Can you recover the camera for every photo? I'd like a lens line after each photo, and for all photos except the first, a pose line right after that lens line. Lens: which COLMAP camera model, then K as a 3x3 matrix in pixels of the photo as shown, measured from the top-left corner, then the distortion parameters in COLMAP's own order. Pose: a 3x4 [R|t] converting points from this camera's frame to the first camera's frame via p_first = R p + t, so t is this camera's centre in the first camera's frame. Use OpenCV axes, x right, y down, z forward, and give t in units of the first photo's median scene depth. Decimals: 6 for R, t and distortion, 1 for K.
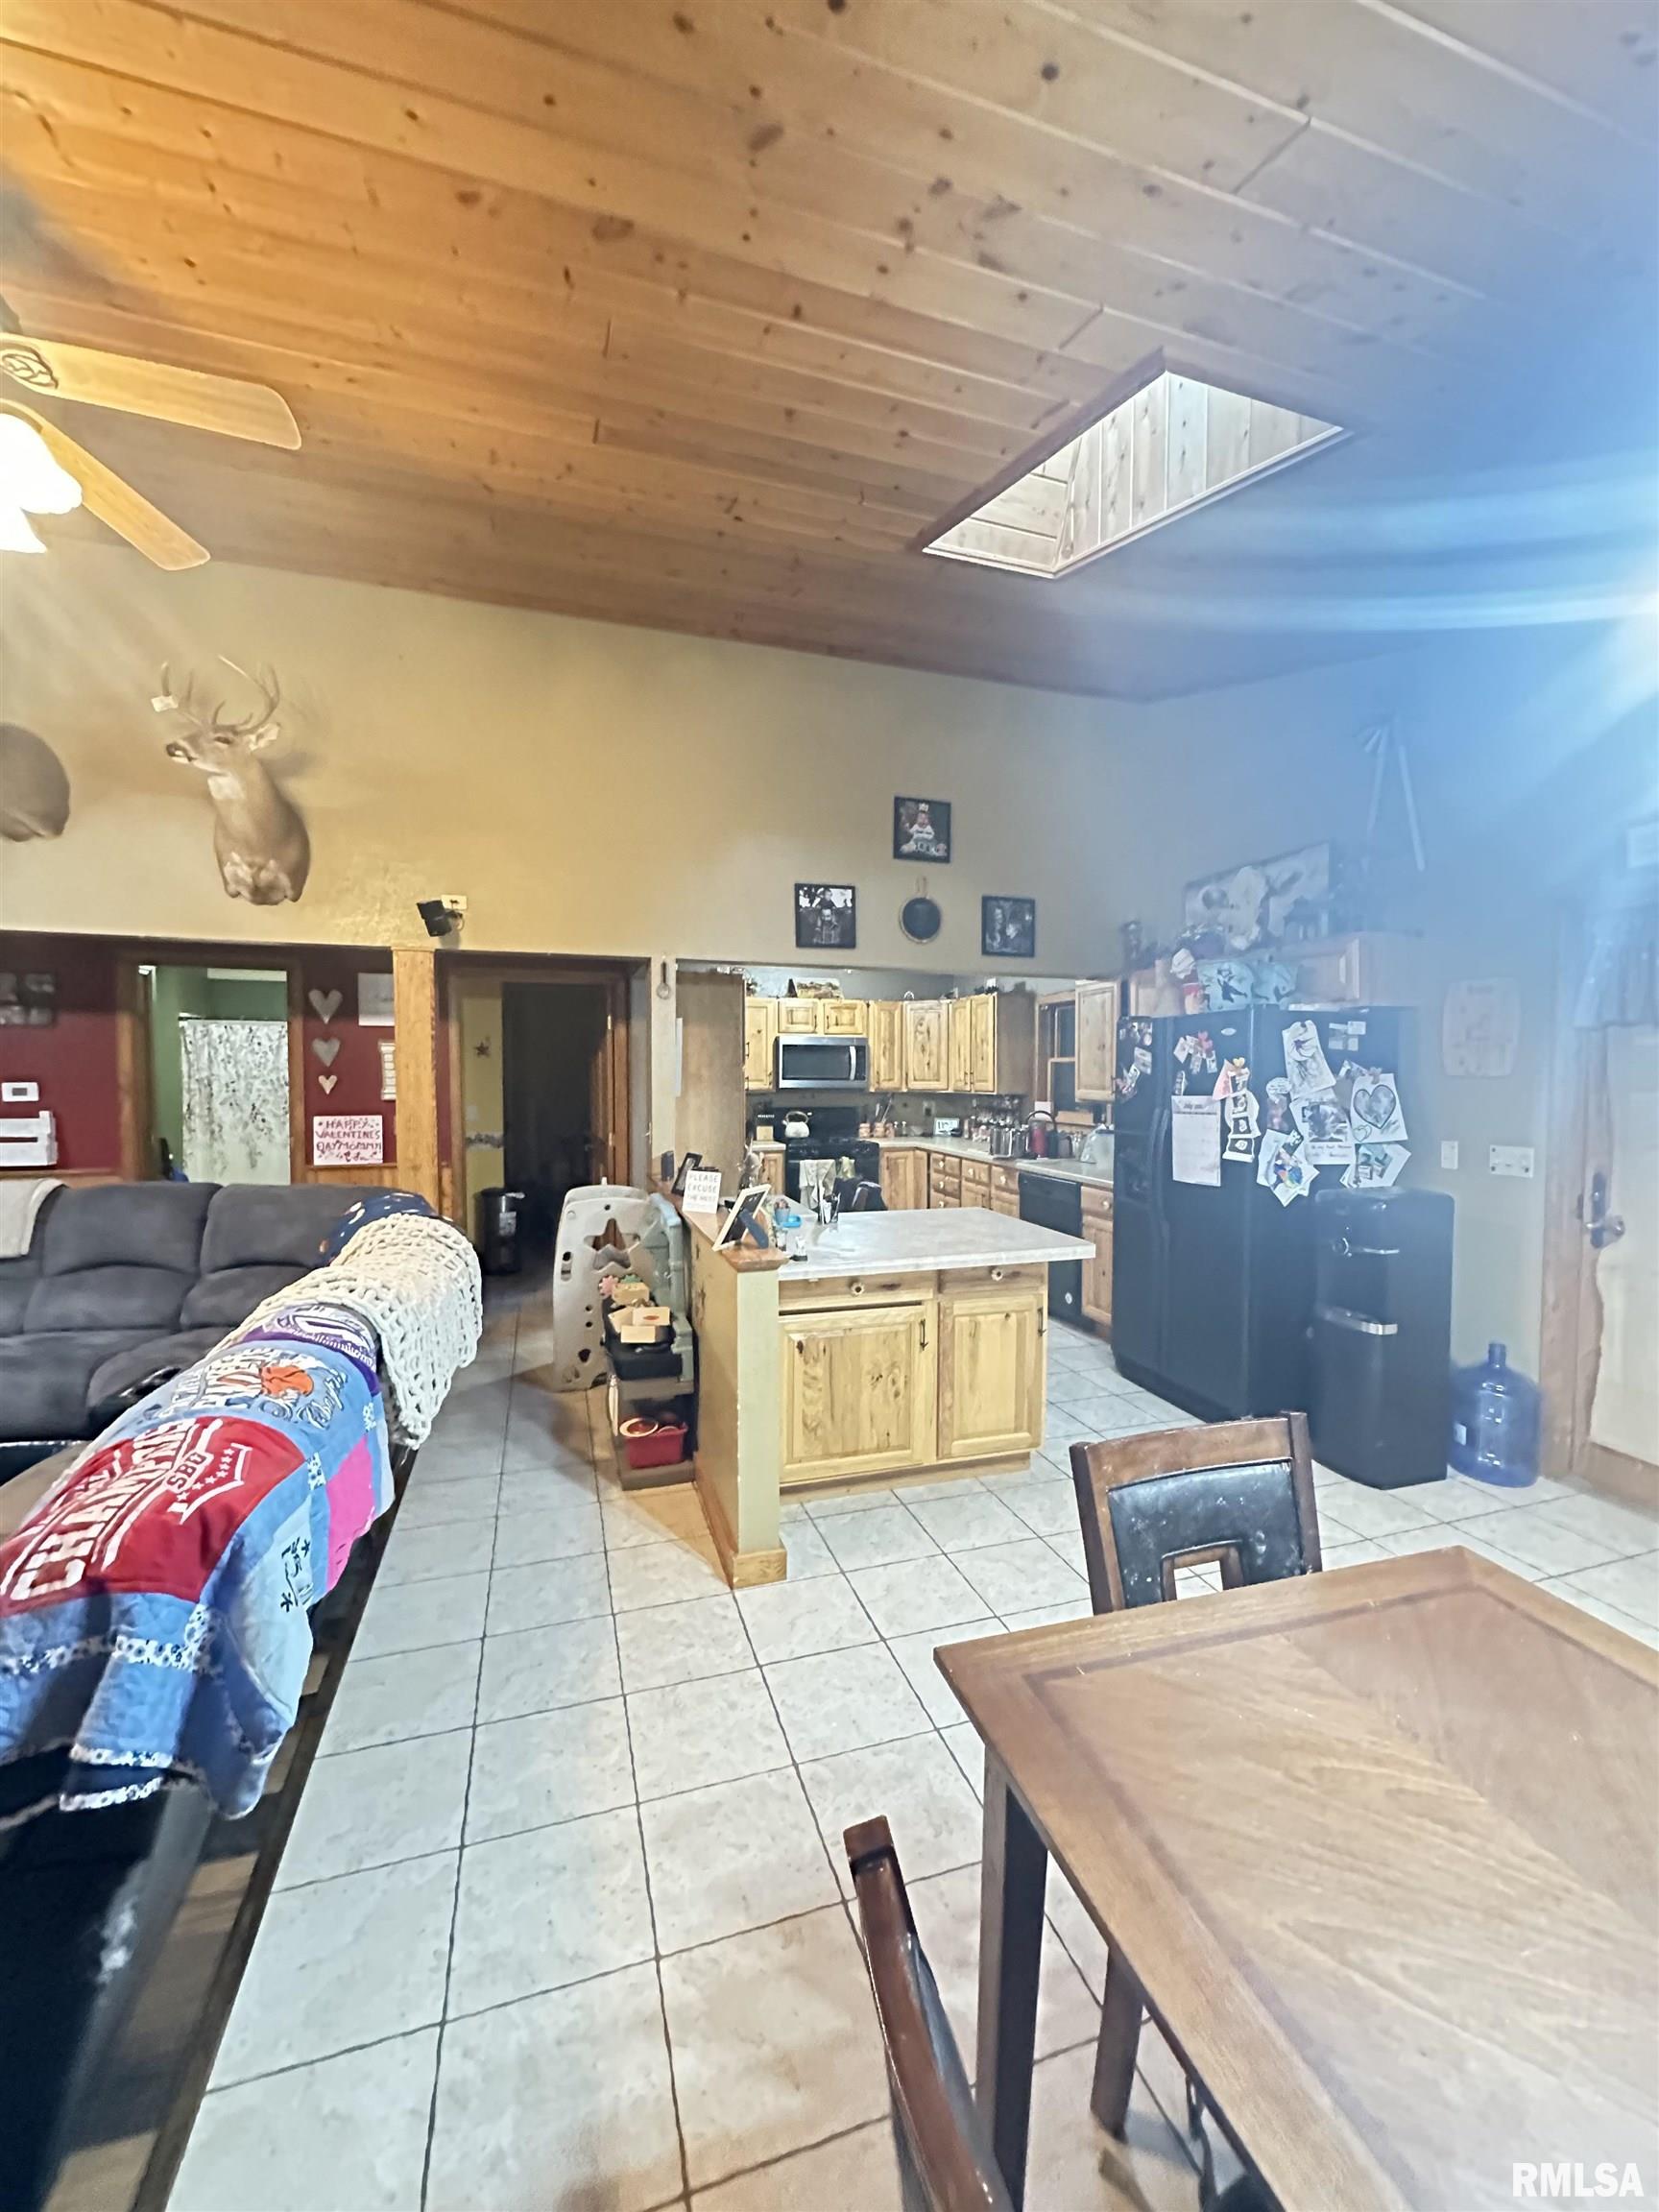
lens RADIAL K [[899.1, 0, 827.1], [0, 899.1, 1103.9], [0, 0, 1]] dist [-0.004149, -0.000789]
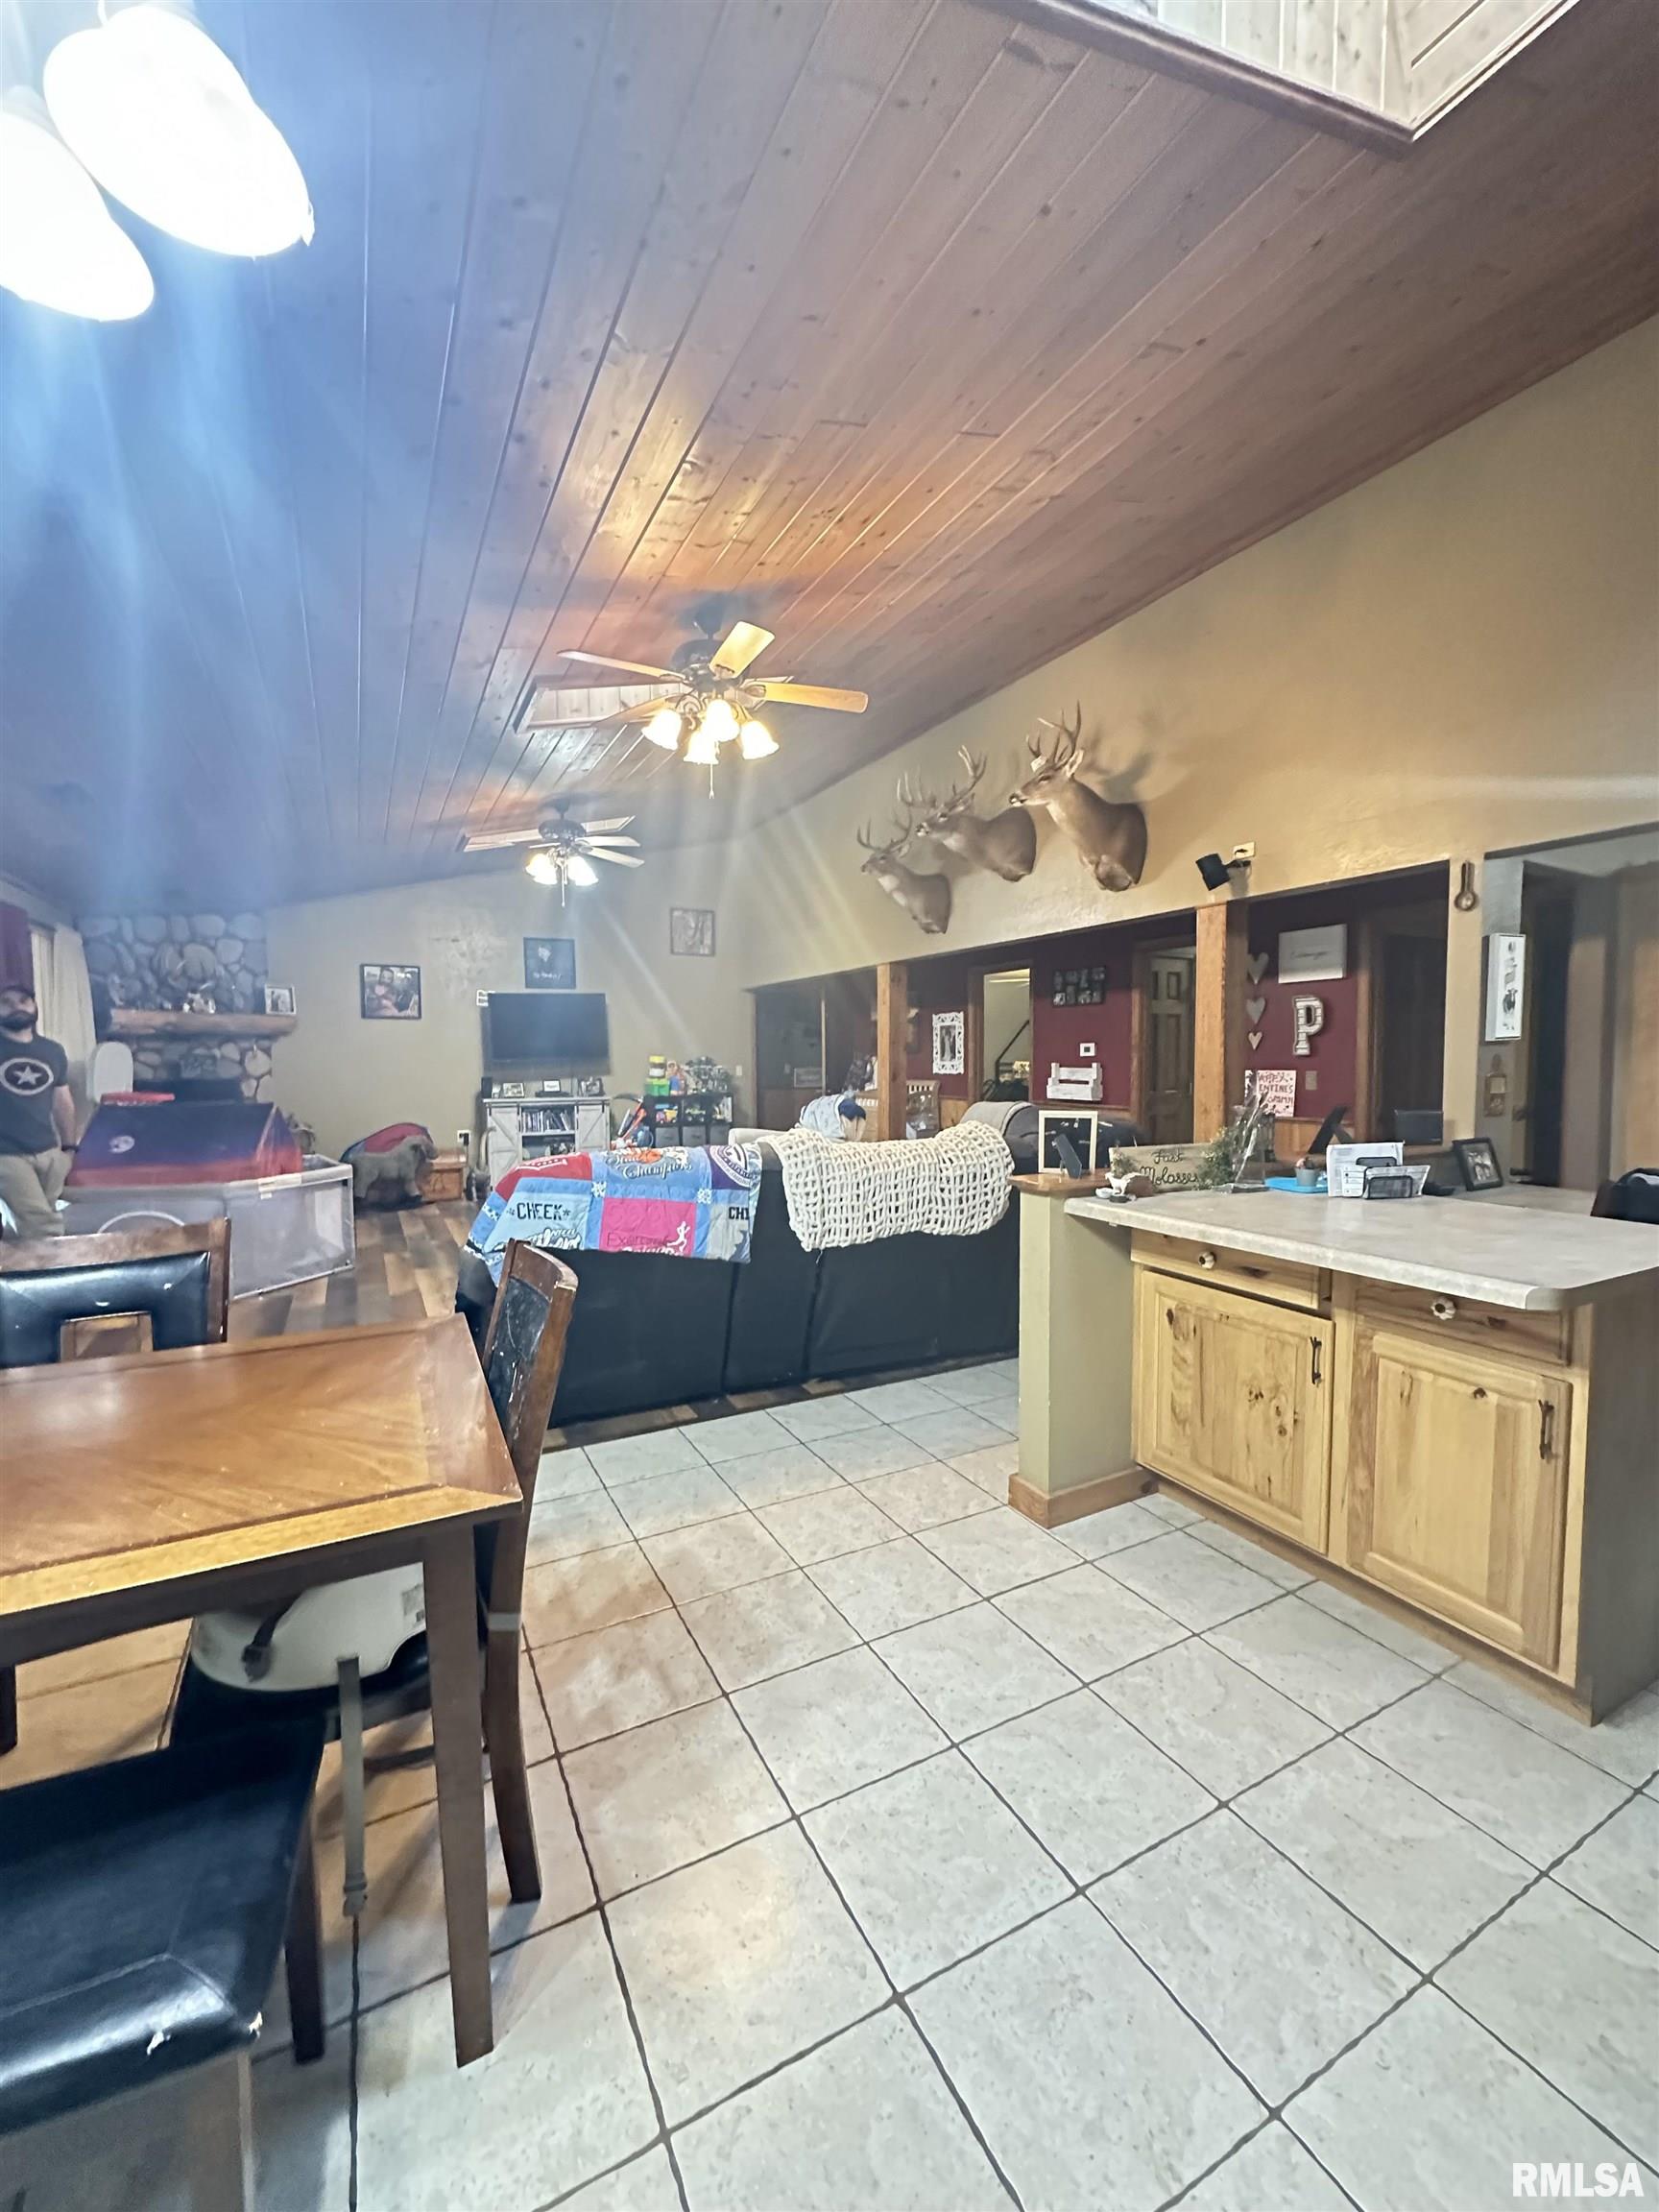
lens RADIAL K [[899.1, 0, 840.9], [0, 899.1, 1111.7], [0, 0, 1]] dist [-0.004149, -0.000789]
pose [[0.169385, 0.049959, -0.984283, 0.550916], [-0.032095, 0.998464, 0.045156, 0.039384], [0.985027, 0.023942, 0.170728, 0.414301]]
